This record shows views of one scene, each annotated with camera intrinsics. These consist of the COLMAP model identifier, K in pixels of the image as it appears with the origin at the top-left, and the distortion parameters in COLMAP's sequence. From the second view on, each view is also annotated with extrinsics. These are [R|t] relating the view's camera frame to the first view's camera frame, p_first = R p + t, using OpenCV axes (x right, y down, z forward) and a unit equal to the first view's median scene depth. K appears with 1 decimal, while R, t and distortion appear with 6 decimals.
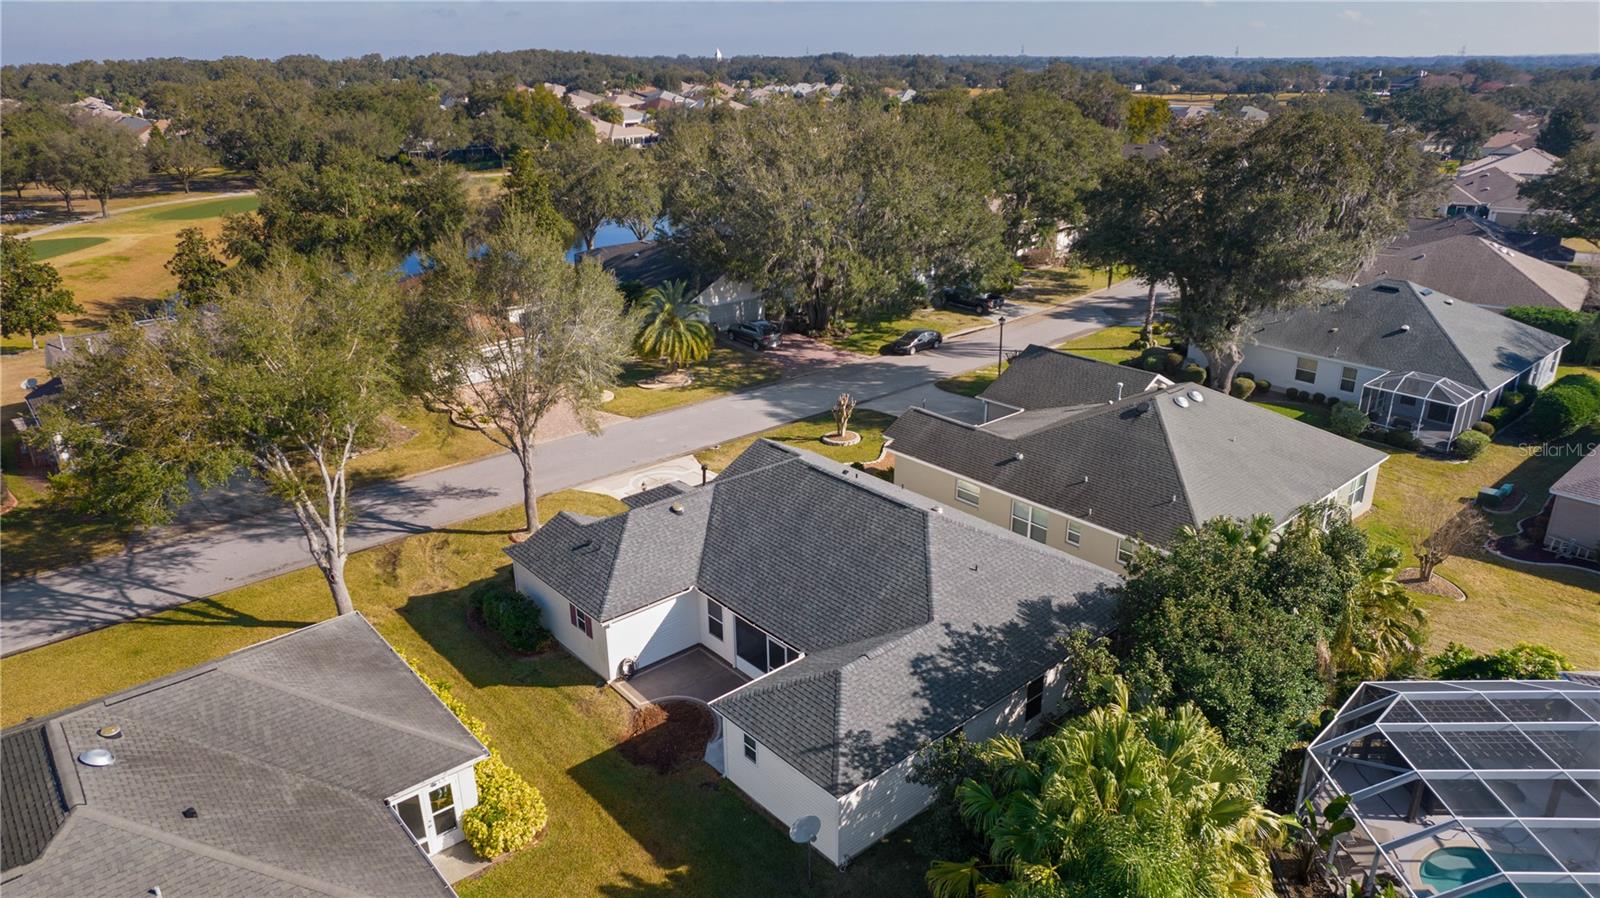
lens RADIAL K [[1027.9, 0, 794.5], [0, 1027.9, 445.8], [0, 0, 1]] dist [-0.067136, 0.051640]
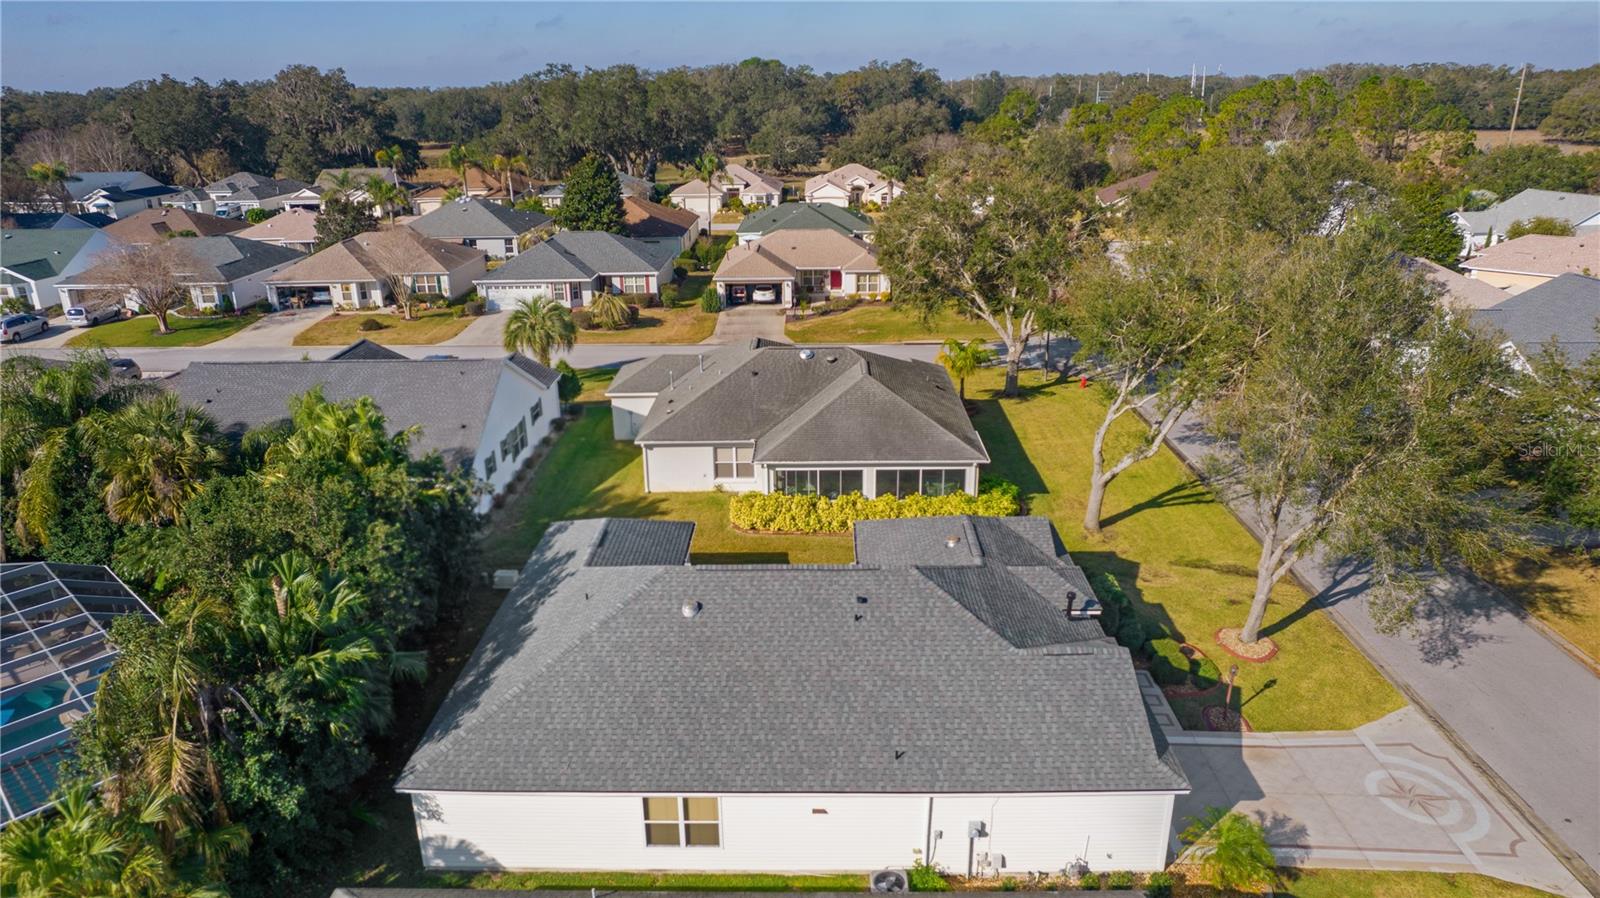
lens RADIAL K [[1027.9, 0, 791.0], [0, 1027.9, 439.3], [0, 0, 1]] dist [-0.067136, 0.051640]
pose [[-0.671679, 0.261179, -0.693277, 0.493107], [-0.242237, 0.806931, 0.538687, -0.391333], [0.700120, 0.529762, -0.478732, 1.146158]]
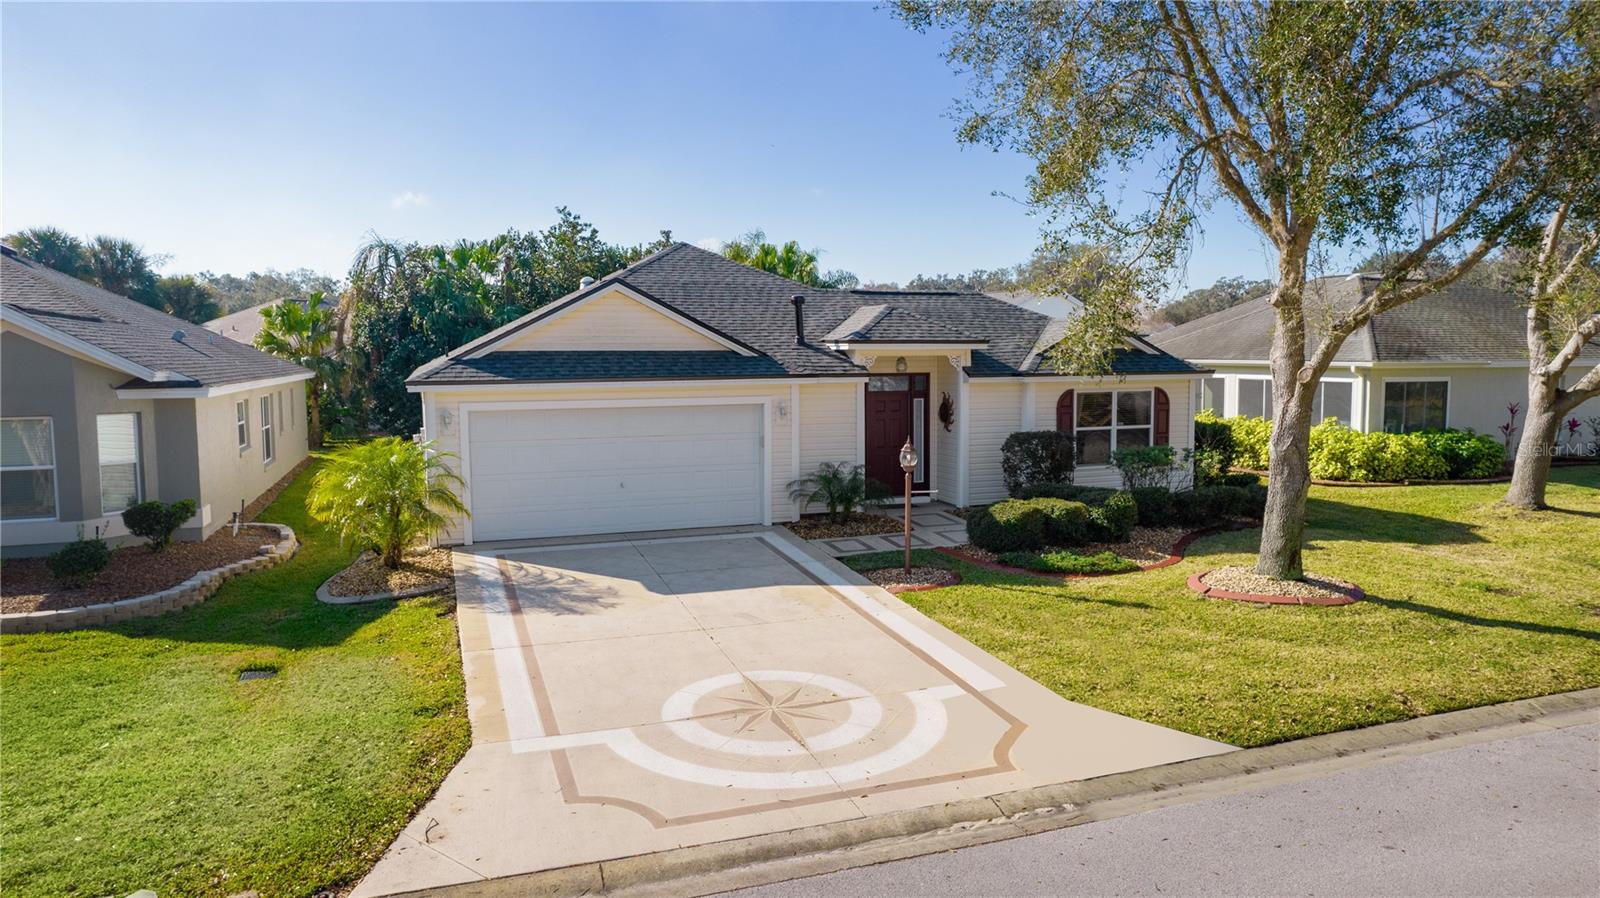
lens RADIAL K [[1027.9, 0, 792.1], [0, 1027.9, 439.5], [0, 0, 1]] dist [-0.067136, 0.051640]
pose [[-0.930546, -0.020752, 0.365588, -0.250923], [0.138369, 0.904441, 0.403535, -0.106360], [-0.339027, 0.426094, -0.838752, 1.407496]]
